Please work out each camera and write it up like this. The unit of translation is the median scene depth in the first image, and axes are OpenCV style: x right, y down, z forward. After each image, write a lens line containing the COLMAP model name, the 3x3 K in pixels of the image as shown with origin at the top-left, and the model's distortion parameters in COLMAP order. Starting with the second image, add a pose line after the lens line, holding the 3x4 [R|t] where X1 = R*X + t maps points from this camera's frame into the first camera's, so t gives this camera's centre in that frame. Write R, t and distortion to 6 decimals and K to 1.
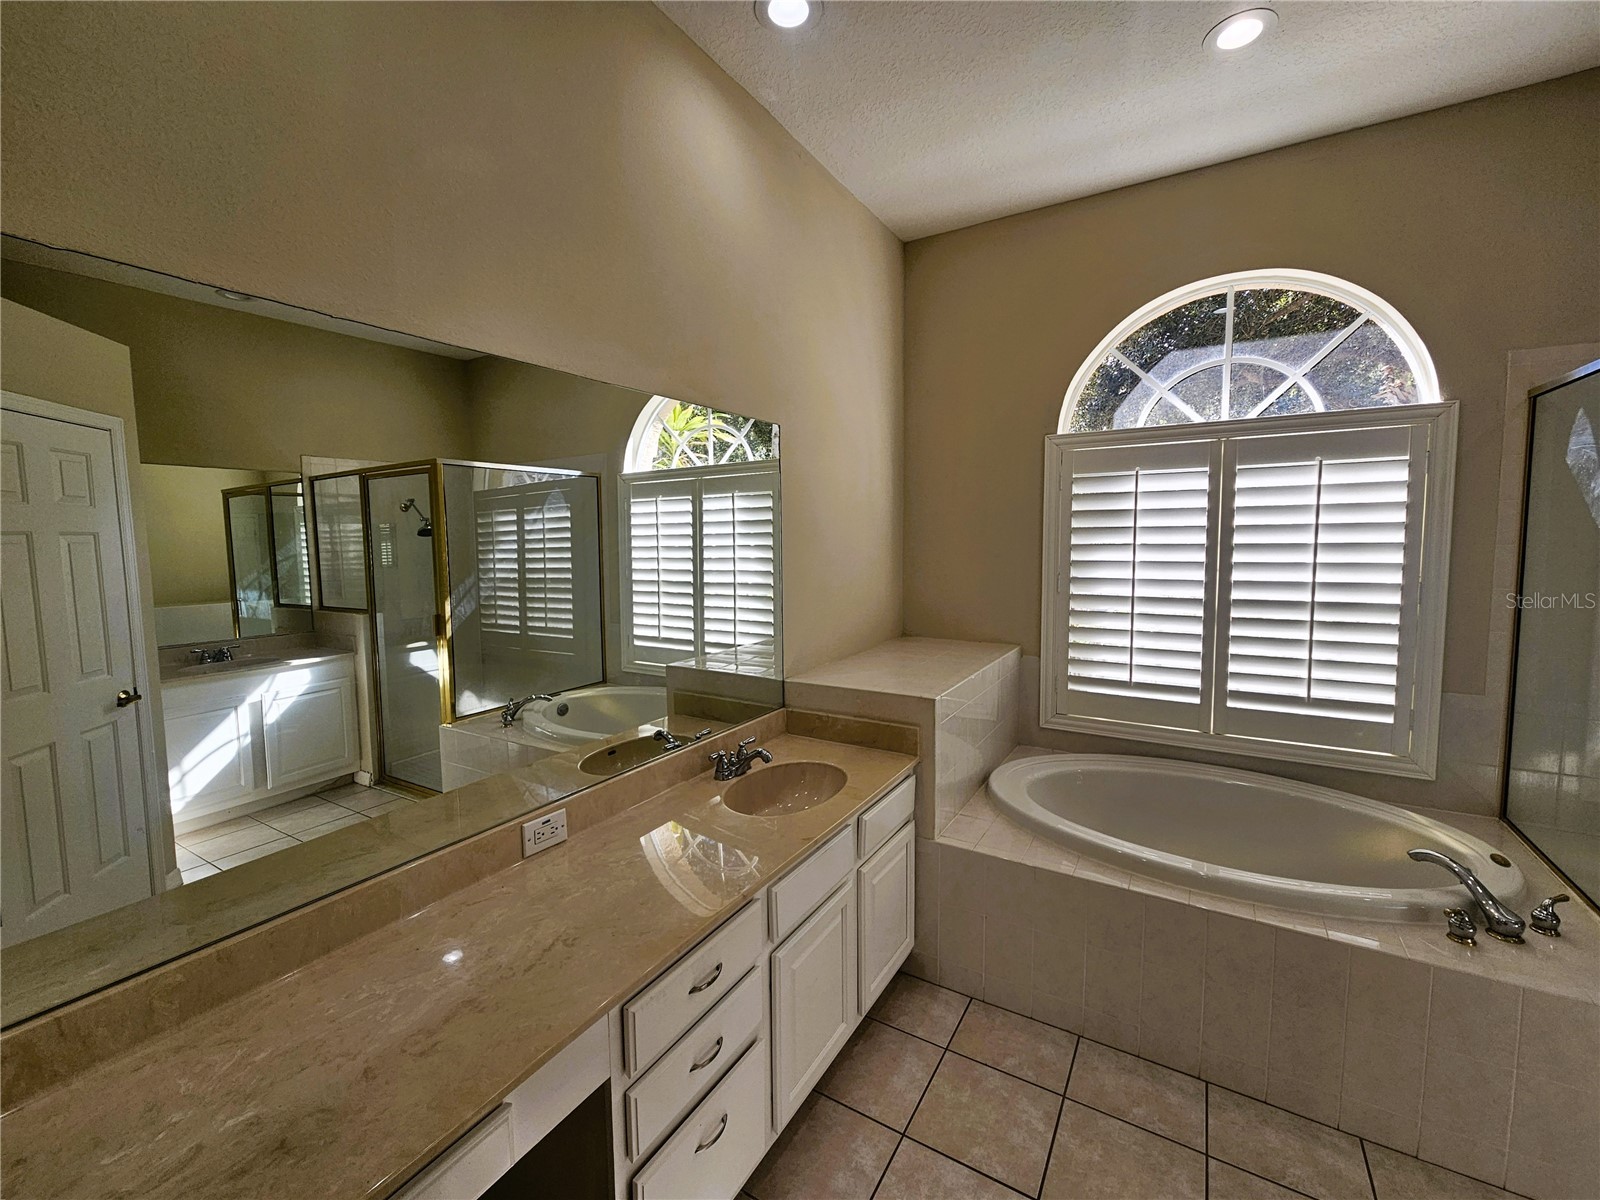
lens RADIAL K [[674.4, 0, 807.1], [0, 674.4, 593.3], [0, 0, 1]] dist [-0.002254, 0.001605]
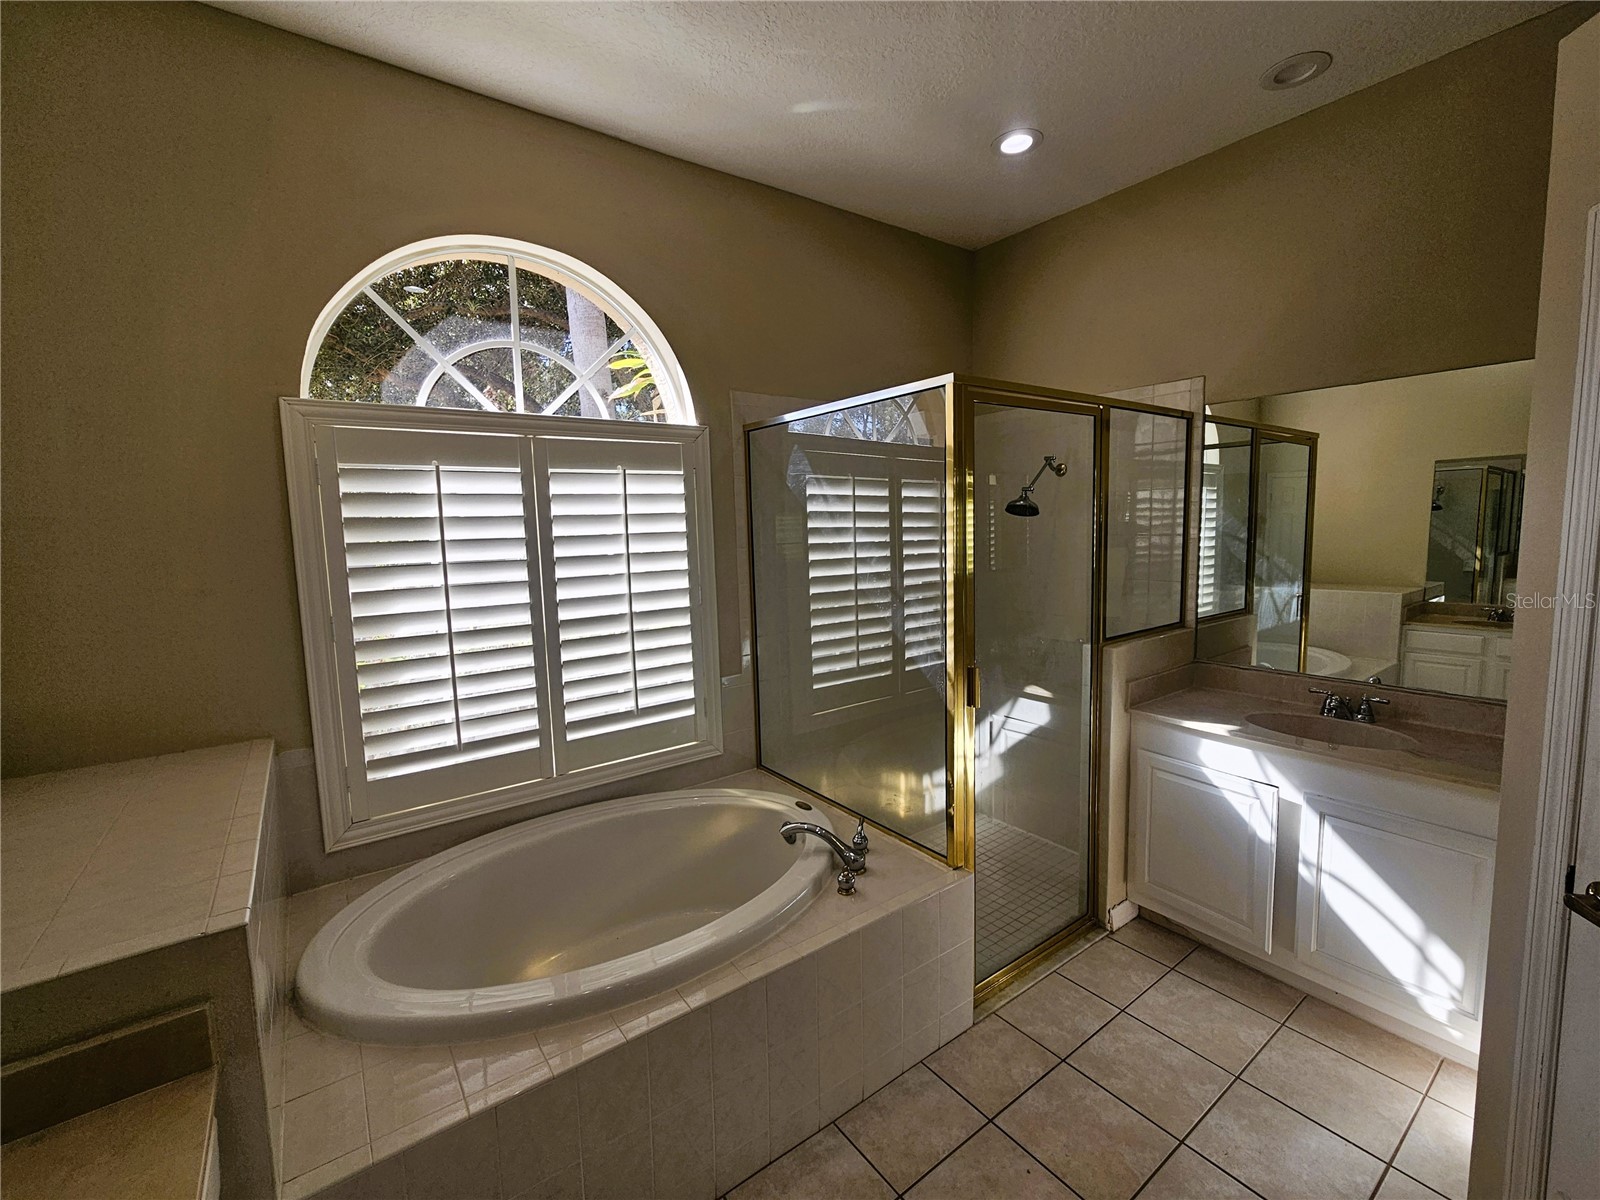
lens RADIAL K [[674.4, 0, 792.4], [0, 674.4, 590.3], [0, 0, 1]] dist [-0.002254, 0.001605]
pose [[0.388082, -0.092043, 0.917017, -0.055621], [0.098370, 0.993453, 0.058085, -0.051279], [-0.916360, 0.067665, 0.394596, 0.370339]]
